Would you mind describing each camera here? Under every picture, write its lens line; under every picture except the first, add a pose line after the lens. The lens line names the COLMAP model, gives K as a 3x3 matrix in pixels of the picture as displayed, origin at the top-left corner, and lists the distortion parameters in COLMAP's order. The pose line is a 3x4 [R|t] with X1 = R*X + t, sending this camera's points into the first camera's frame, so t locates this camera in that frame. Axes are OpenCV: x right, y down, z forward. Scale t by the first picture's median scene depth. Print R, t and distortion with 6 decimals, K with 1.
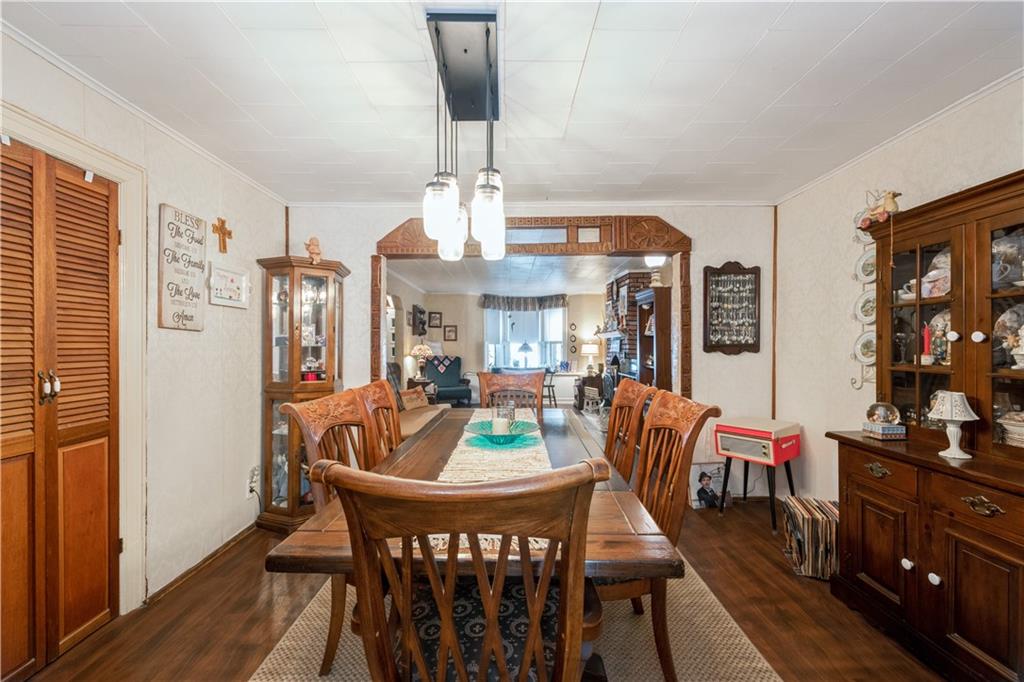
lens RADIAL K [[412.3, 0, 502.5], [0, 412.3, 347.9], [0, 0, 1]] dist [0.005580, -0.003155]
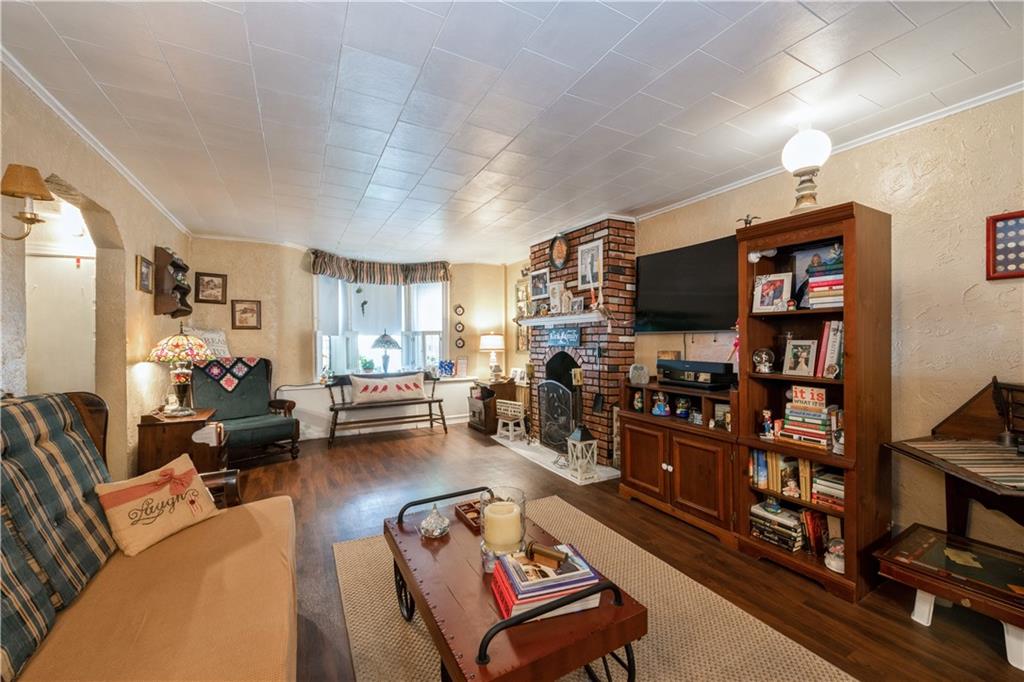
lens RADIAL K [[412.3, 0, 521.0], [0, 412.3, 339.7], [0, 0, 1]] dist [0.005580, -0.003155]
pose [[0.872382, -0.005805, 0.488791, -0.080013], [0.007414, 0.999972, -0.001356, 0.000000], [-0.488769, 0.004807, 0.872400, 0.368108]]
